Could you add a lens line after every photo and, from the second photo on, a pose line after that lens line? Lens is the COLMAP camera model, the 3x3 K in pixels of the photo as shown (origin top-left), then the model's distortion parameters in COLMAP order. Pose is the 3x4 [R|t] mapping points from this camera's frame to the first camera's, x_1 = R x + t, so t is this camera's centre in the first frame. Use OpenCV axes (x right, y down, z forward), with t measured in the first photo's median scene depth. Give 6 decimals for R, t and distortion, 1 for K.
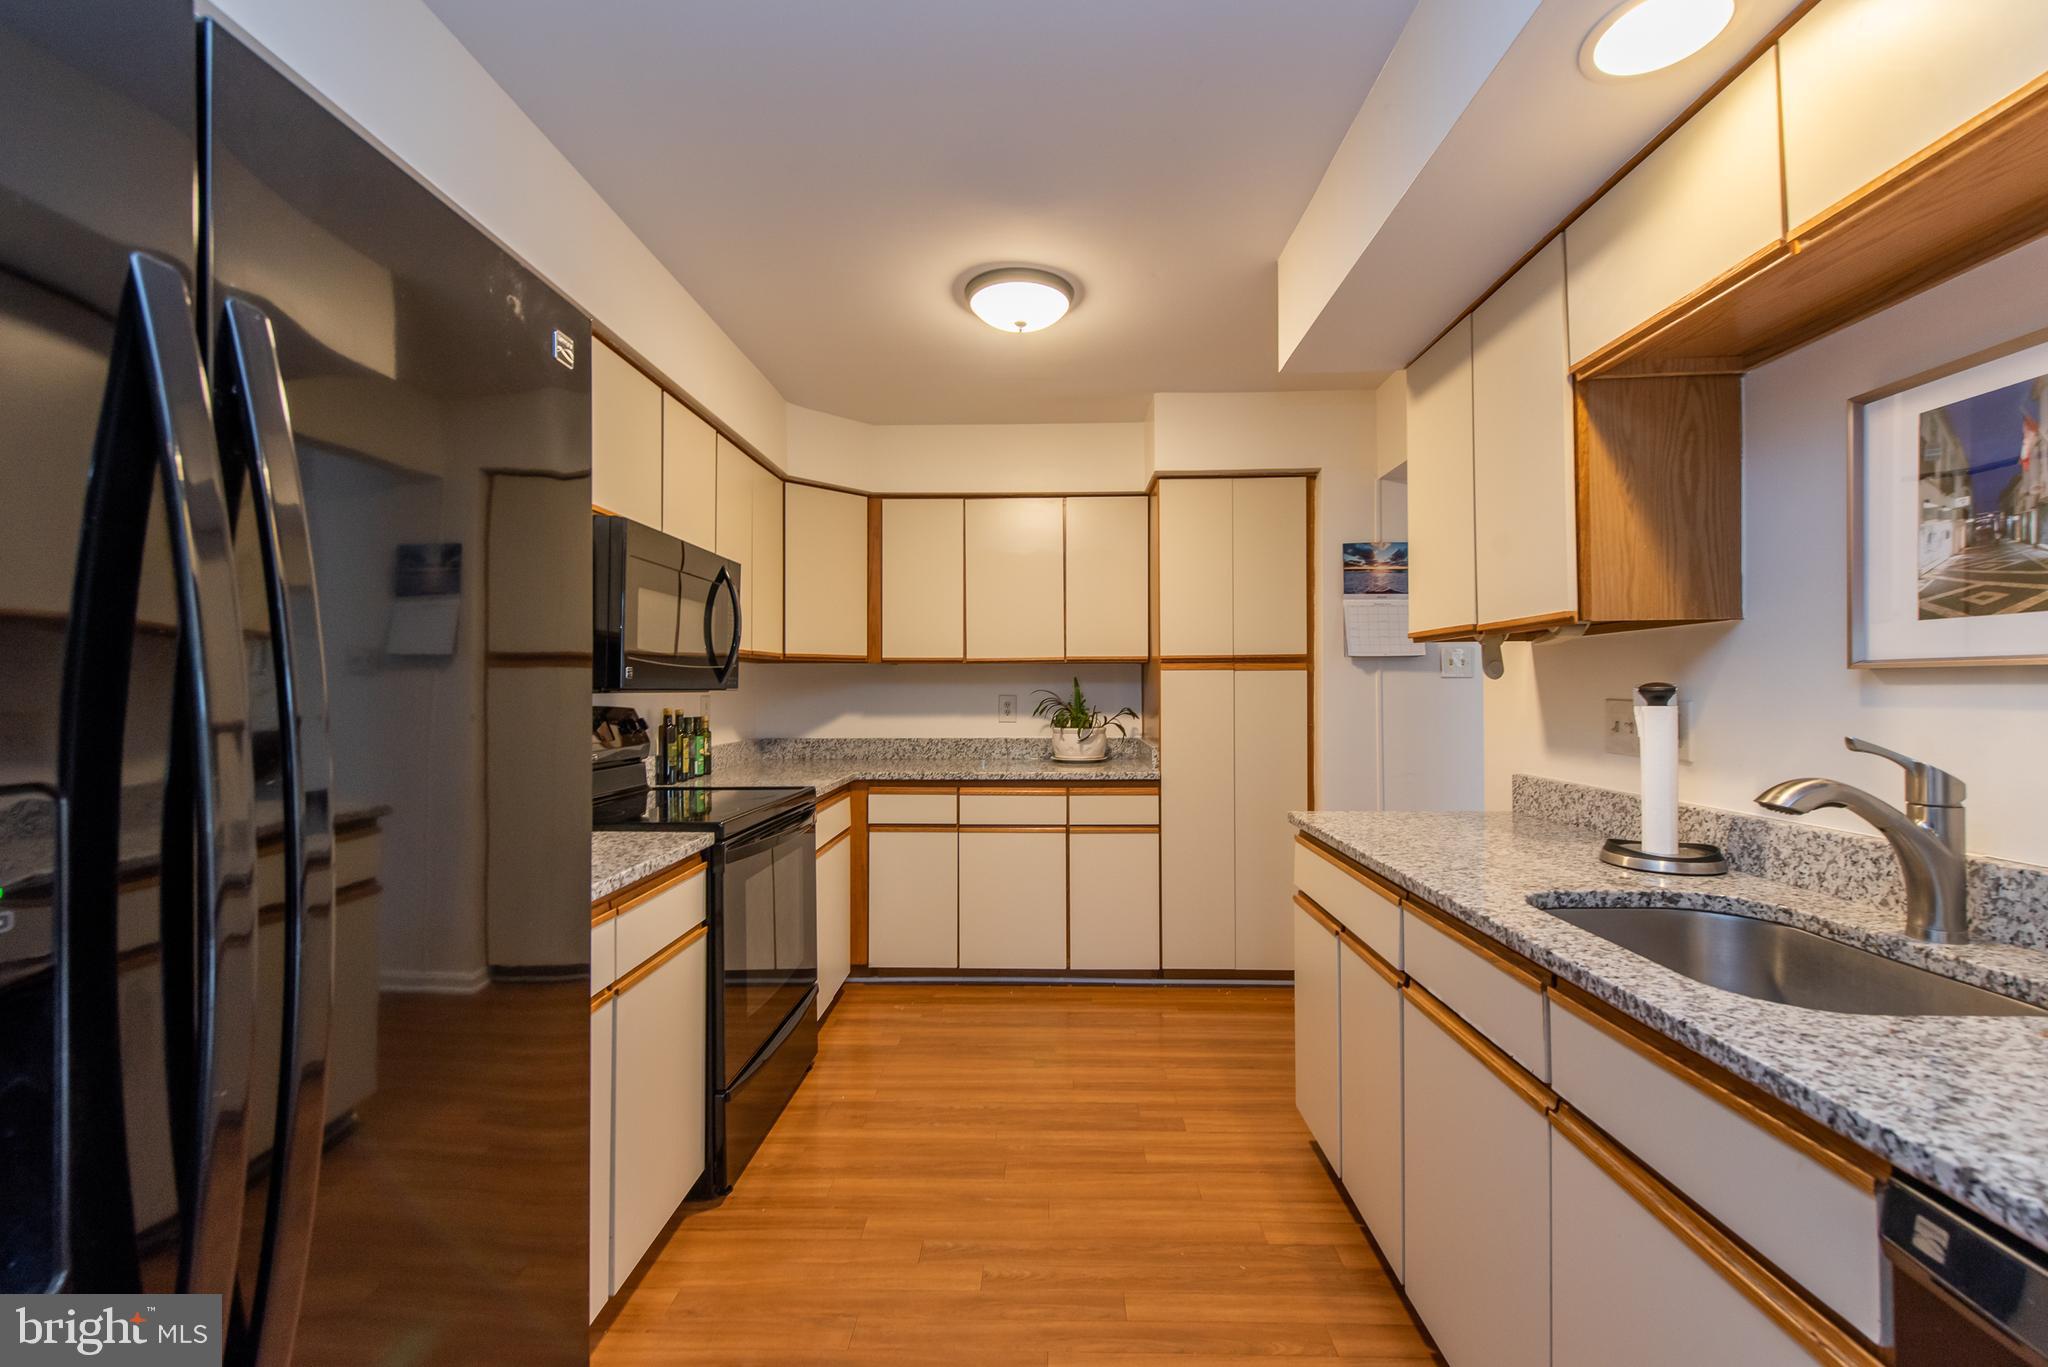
lens RADIAL K [[815.5, 0, 1032.1], [0, 815.5, 689.2], [0, 0, 1]] dist [0.014696, -0.007065]
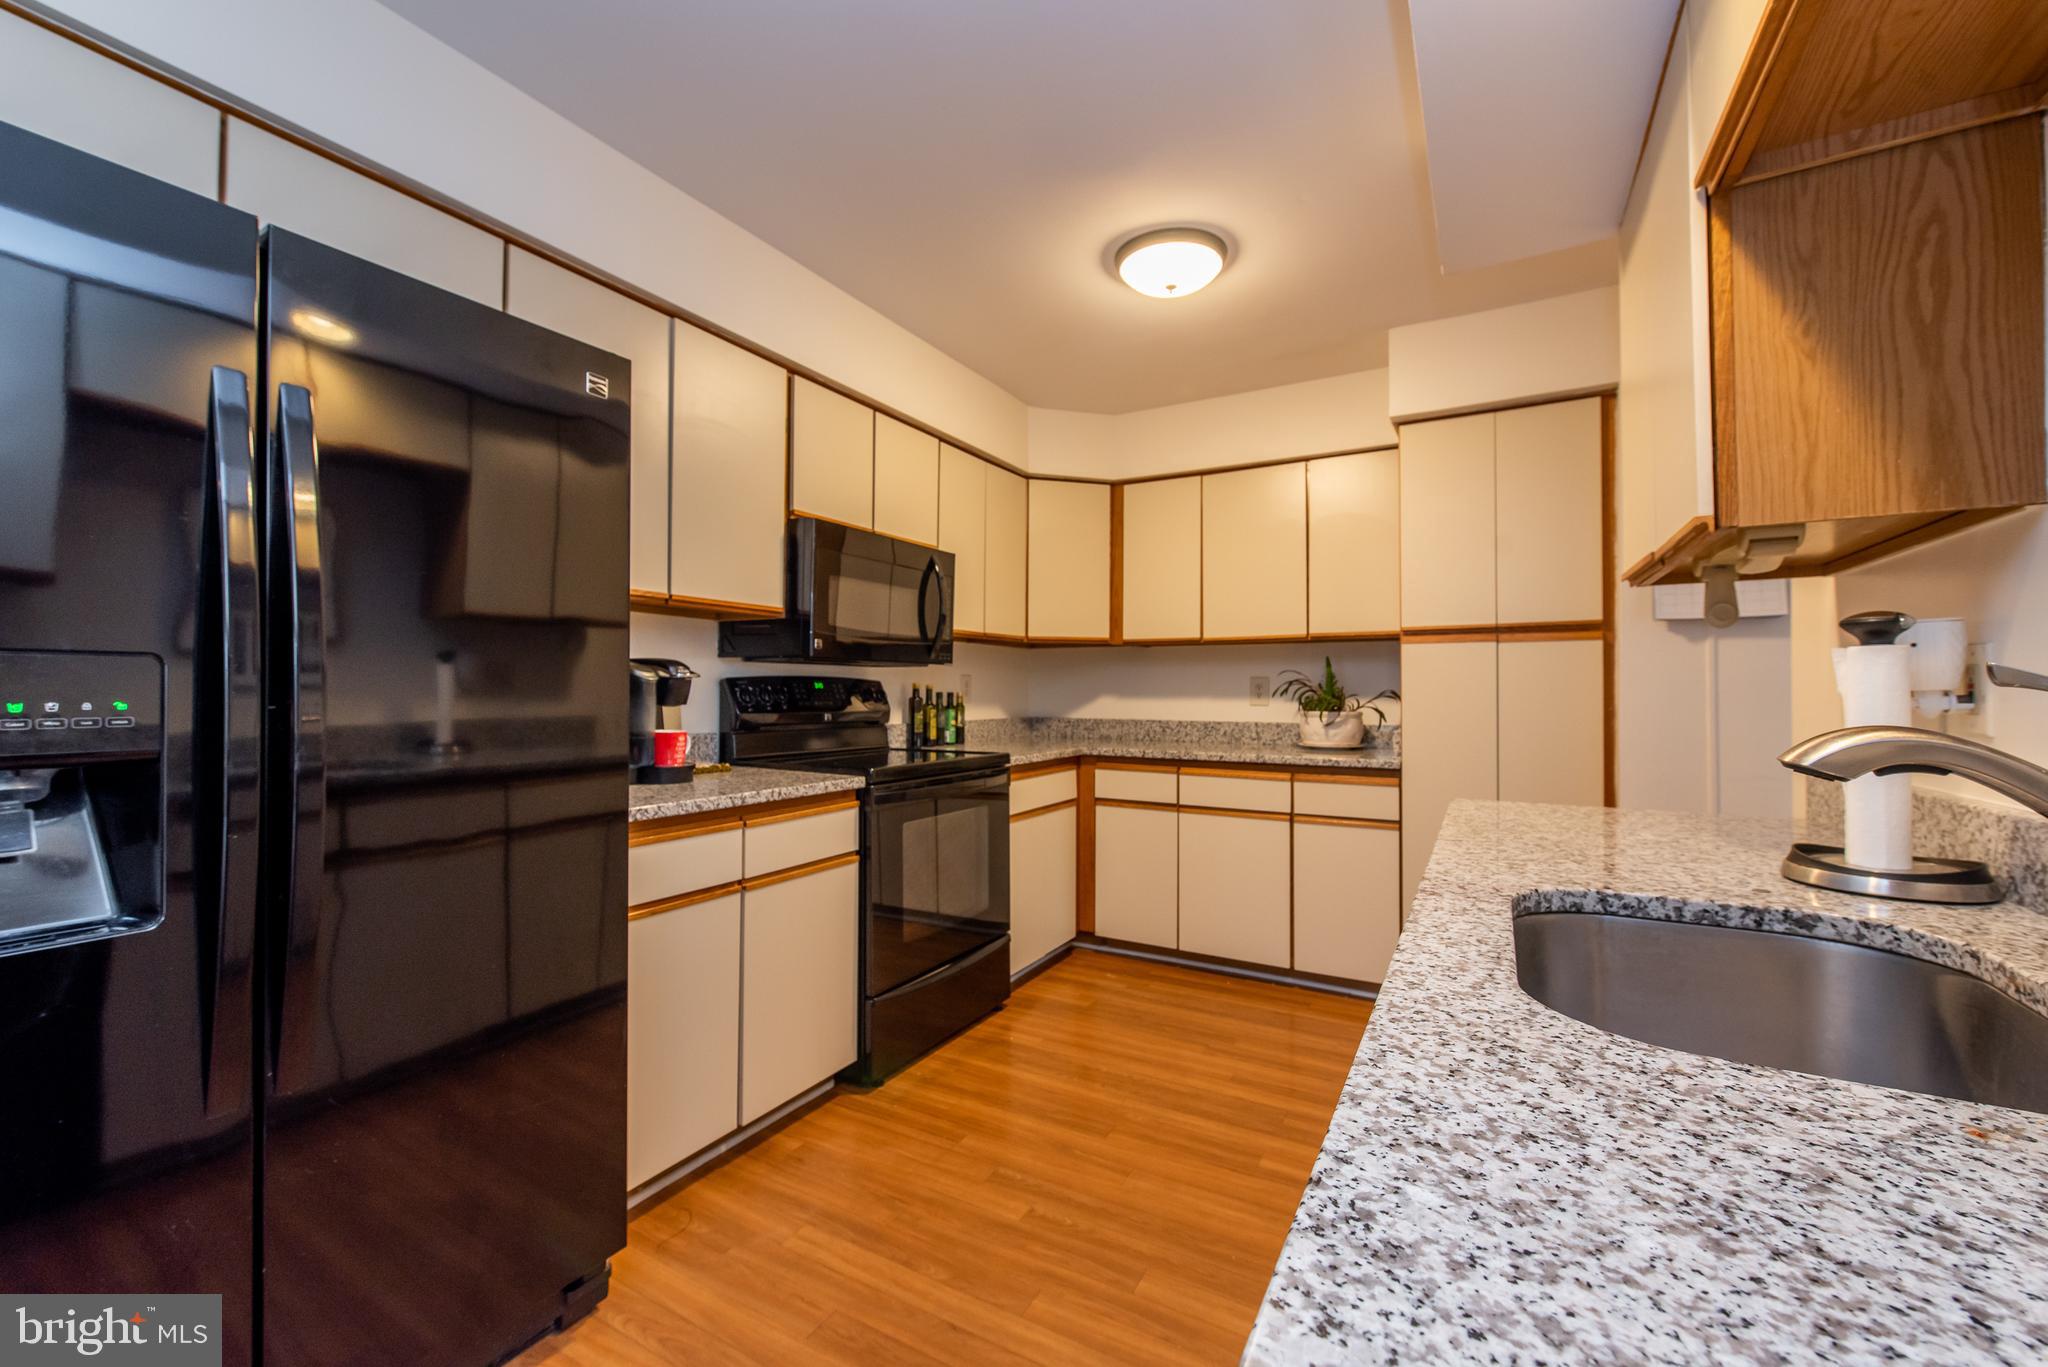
lens RADIAL K [[814.9, 0, 1029.5], [0, 814.9, 685.7], [0, 0, 1]] dist [-0.005369, -0.000023]
pose [[0.880994, 0.002704, -0.473120, 0.231639], [-0.005483, 0.999975, -0.004494, 0.029139], [0.473096, 0.006553, 0.880987, 0.047070]]
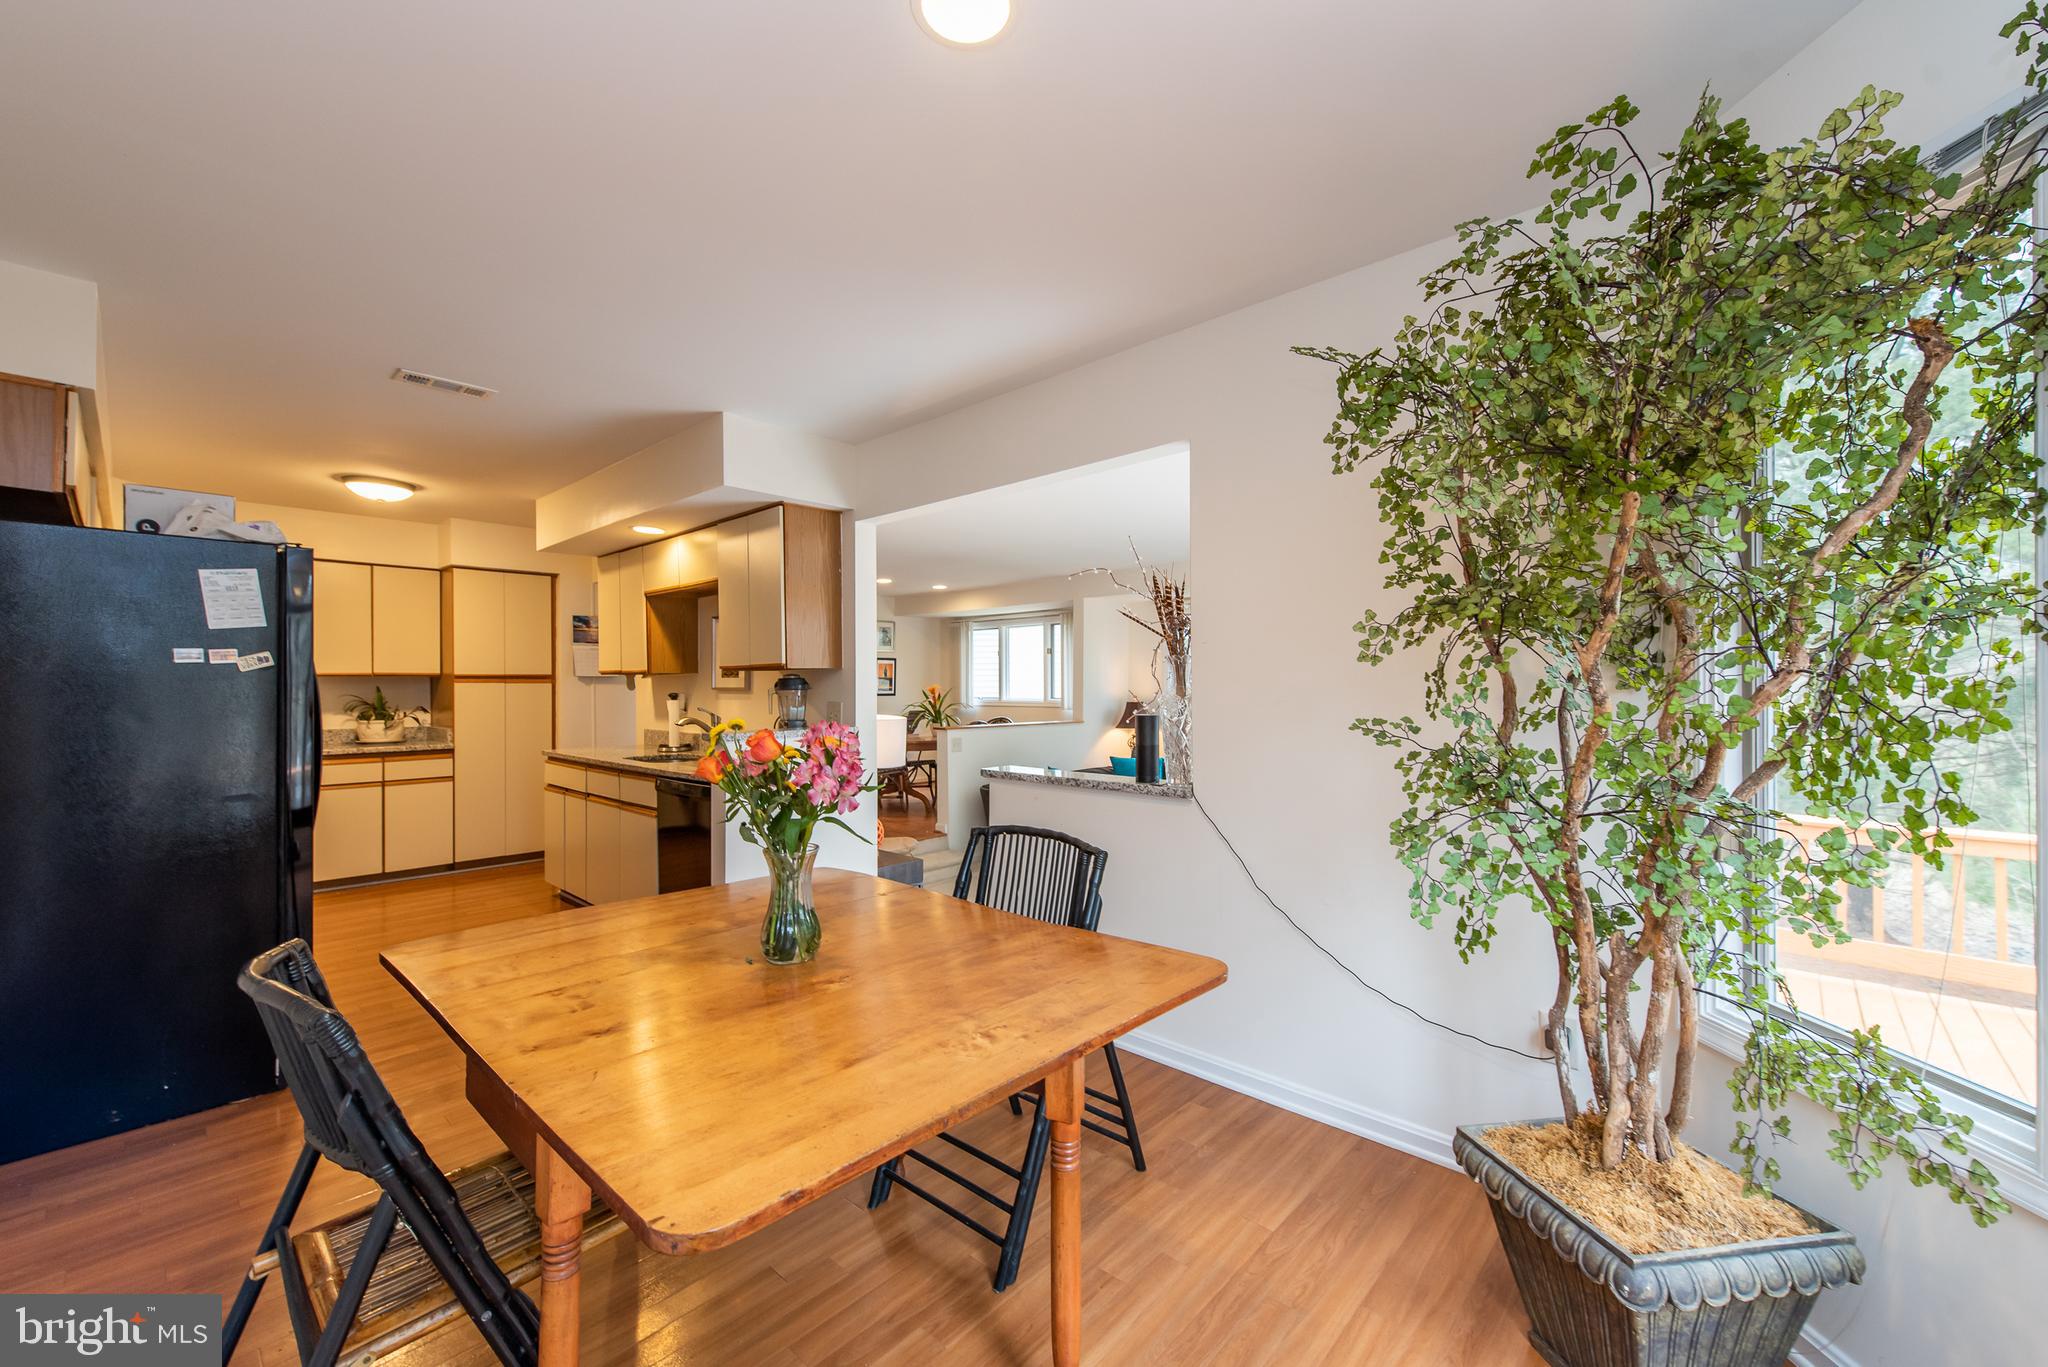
lens RADIAL K [[815.5, 0, 1032.1], [0, 815.5, 689.2], [0, 0, 1]] dist [0.014696, -0.007065]
pose [[0.656208, -0.000543, 0.754580, -0.349813], [-0.000006, 1.000000, 0.000726, -0.012309], [-0.754580, -0.000481, 0.656208, -1.040248]]
